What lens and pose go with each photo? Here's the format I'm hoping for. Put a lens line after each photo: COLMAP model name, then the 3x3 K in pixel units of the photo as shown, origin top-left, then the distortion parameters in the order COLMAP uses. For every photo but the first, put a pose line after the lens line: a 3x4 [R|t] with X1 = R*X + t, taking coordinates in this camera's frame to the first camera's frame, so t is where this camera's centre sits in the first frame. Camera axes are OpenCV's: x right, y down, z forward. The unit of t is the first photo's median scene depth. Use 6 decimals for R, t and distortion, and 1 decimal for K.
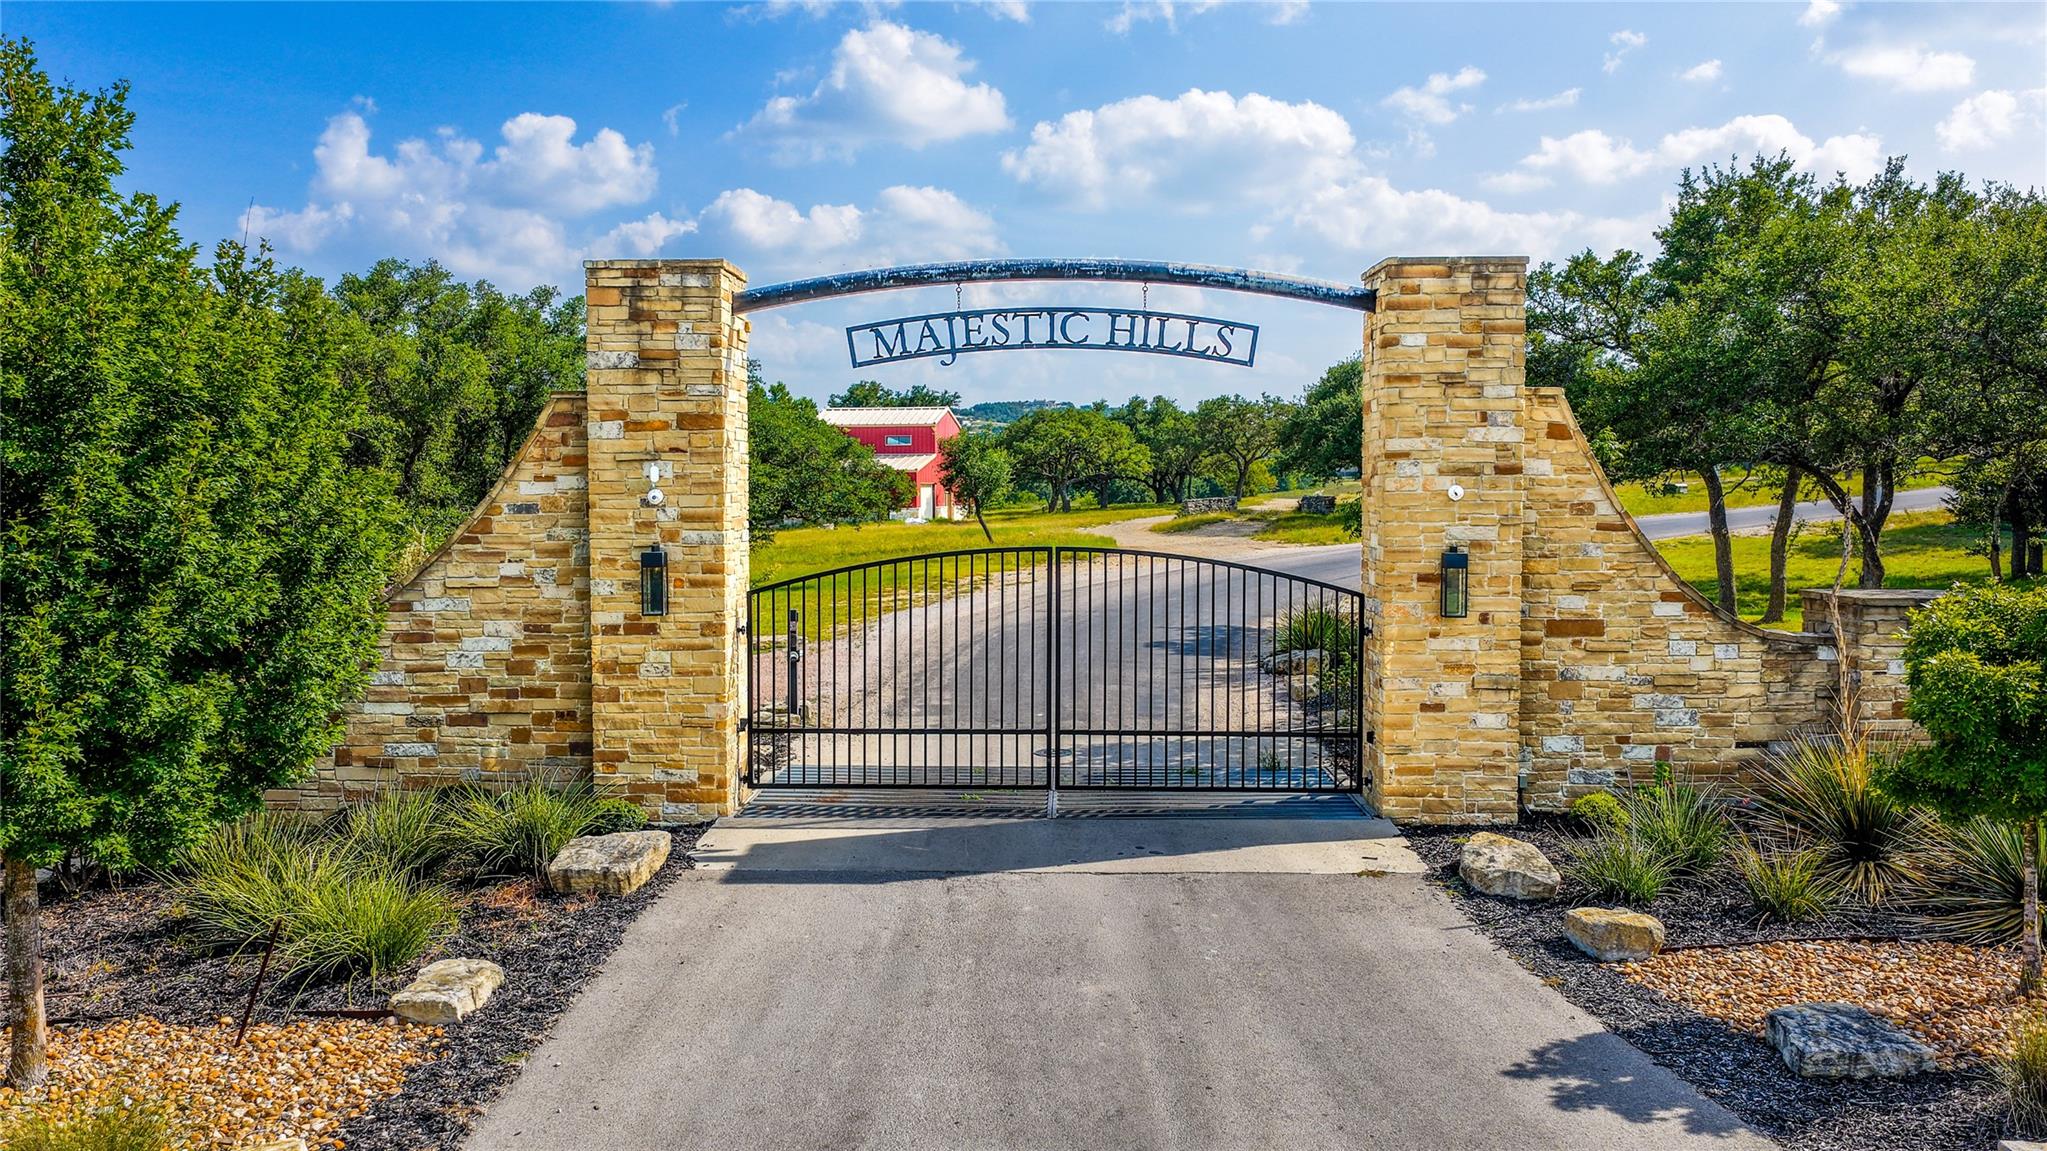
lens RADIAL K [[1776.5, 0, 1029.0], [0, 1776.5, 558.5], [0, 0, 1]] dist [0.020557, 0.014373]
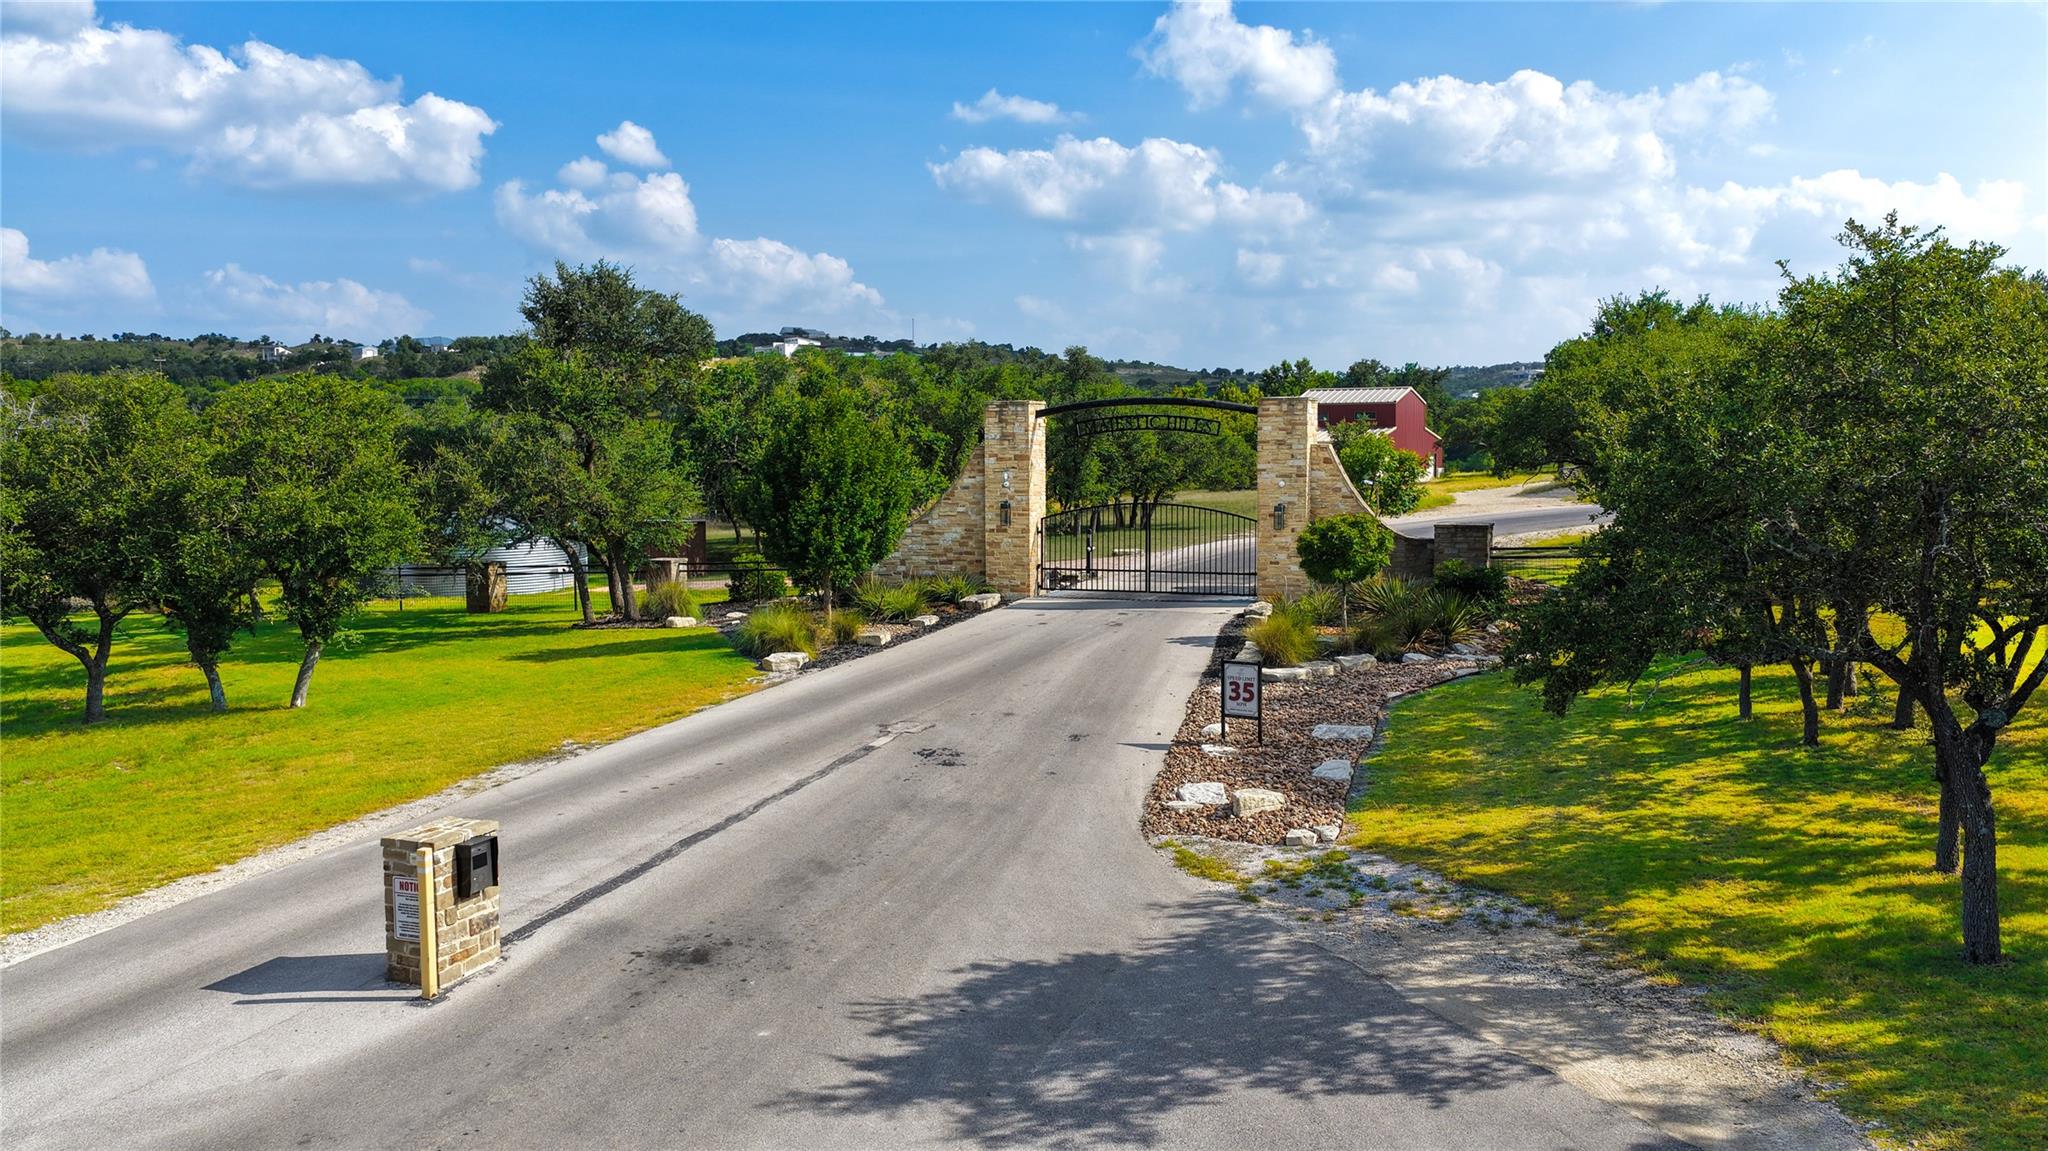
lens RADIAL K [[1777.3, 0, 1022.0], [0, 1777.3, 575.2], [0, 0, 1]] dist [0.020557, 0.014373]
pose [[0.946342, 0.020706, -0.322502, 0.733059], [-0.009791, 0.999324, 0.035431, 0.009911], [0.323018, -0.030372, 0.945905, -1.686850]]
